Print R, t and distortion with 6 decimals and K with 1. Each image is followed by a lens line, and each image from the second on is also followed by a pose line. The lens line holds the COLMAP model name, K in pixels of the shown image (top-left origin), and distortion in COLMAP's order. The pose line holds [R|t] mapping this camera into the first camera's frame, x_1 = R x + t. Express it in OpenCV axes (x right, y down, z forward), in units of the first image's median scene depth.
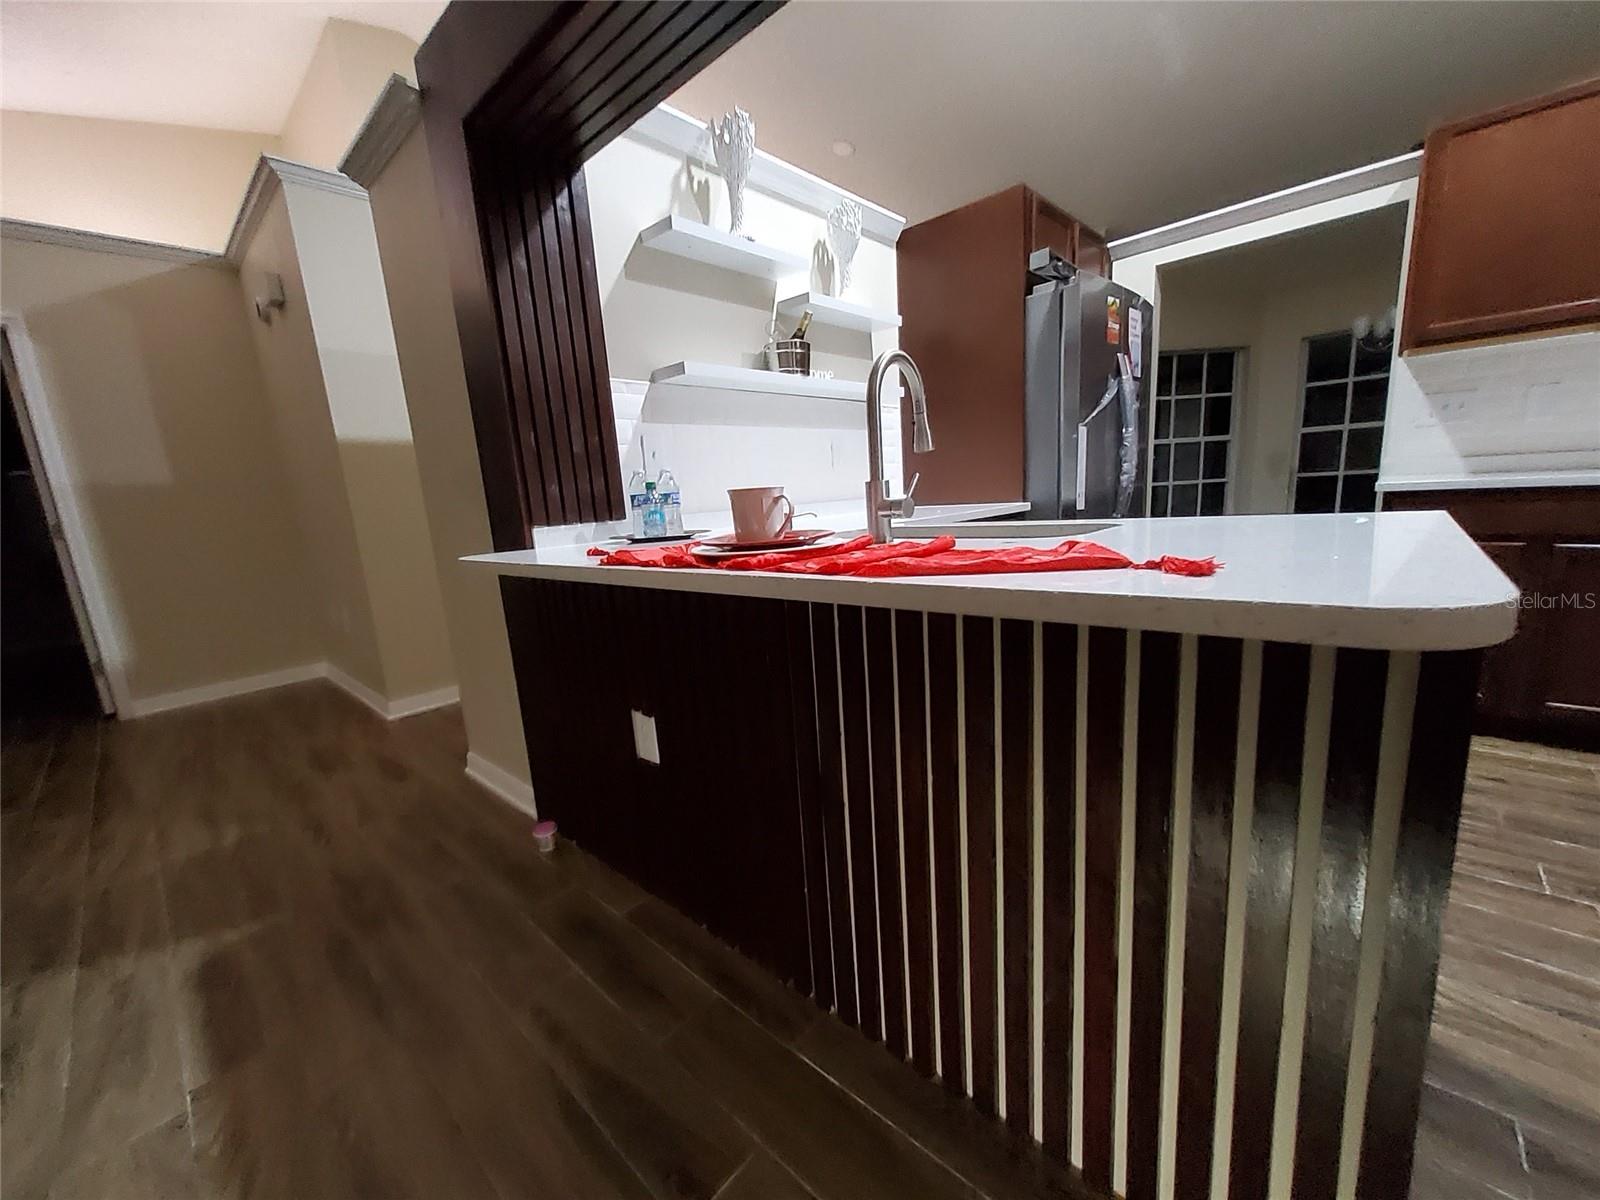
lens RADIAL K [[626.0, 0, 799.0], [0, 626.0, 612.1], [0, 0, 1]] dist [-0.000049, 0.000107]
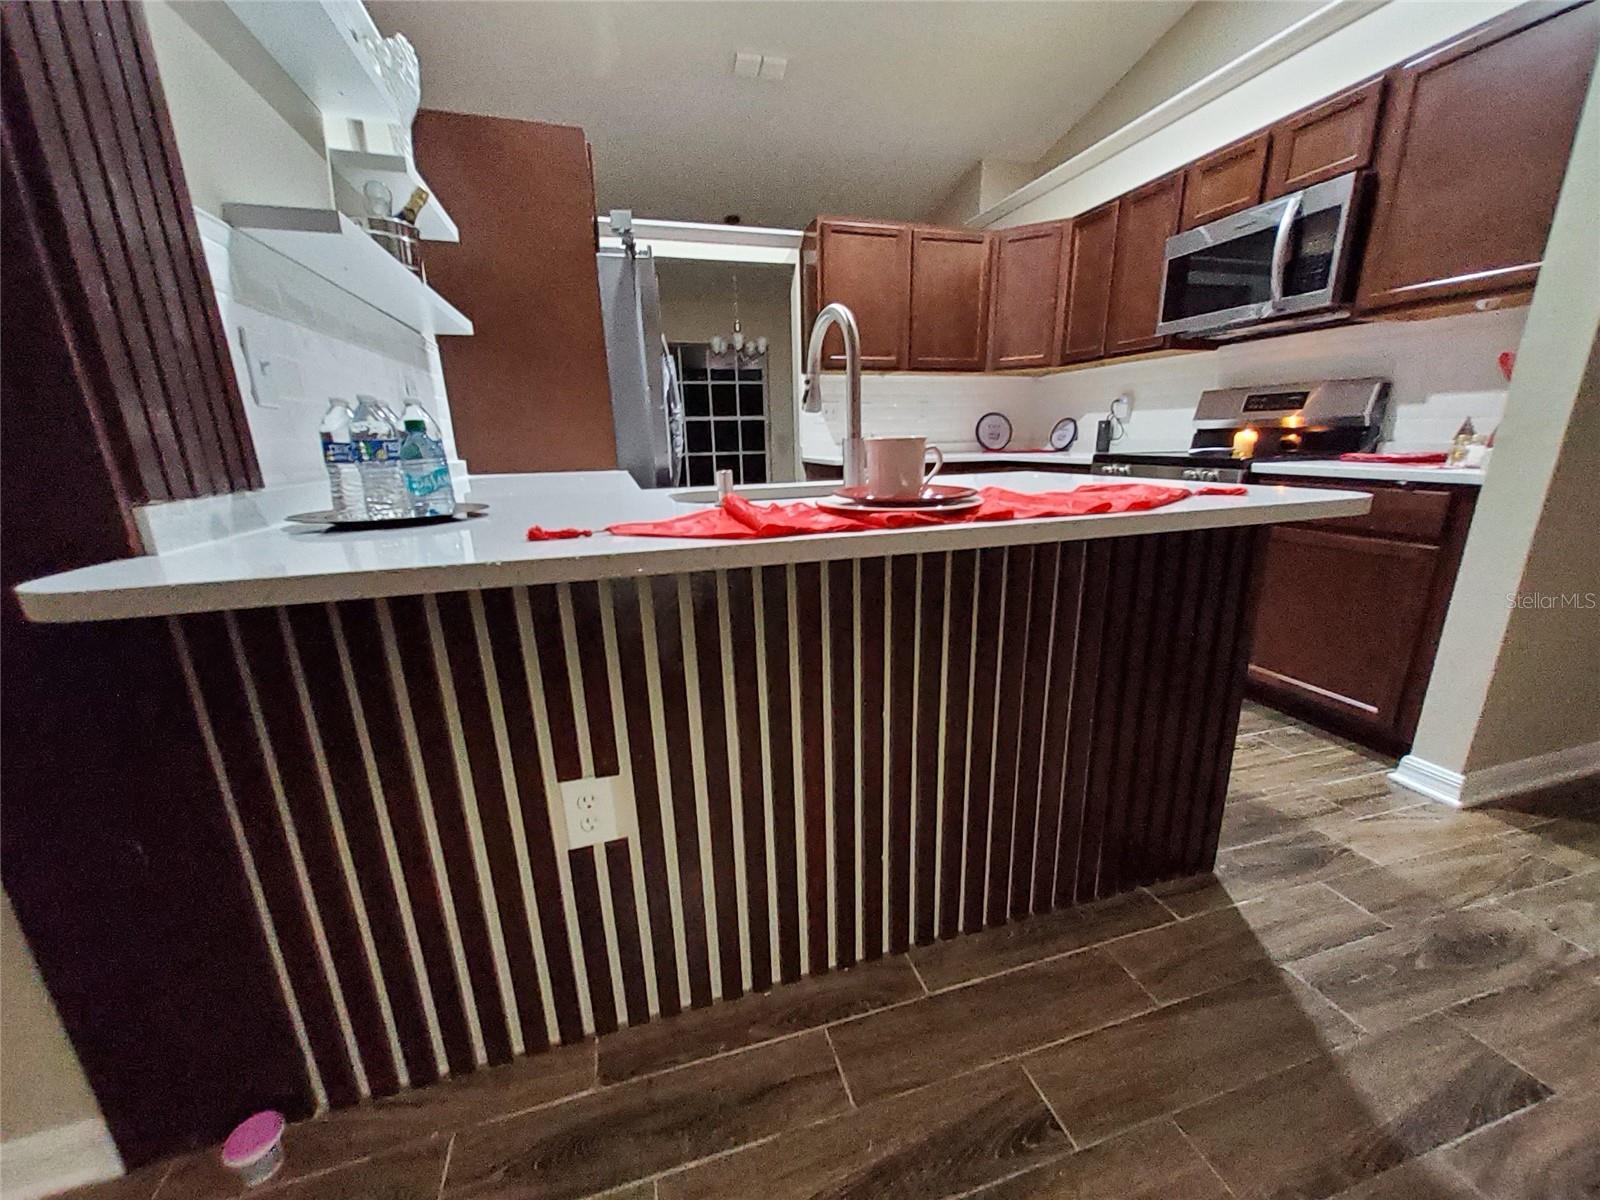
lens RADIAL K [[626.0, 0, 805.1], [0, 626.0, 599.7], [0, 0, 1]] dist [-0.000049, 0.000107]
pose [[0.500120, -0.170032, 0.849099, -0.406466], [0.153327, 0.982428, 0.106422, -0.034331], [-0.852274, 0.076966, 0.517403, 0.280530]]
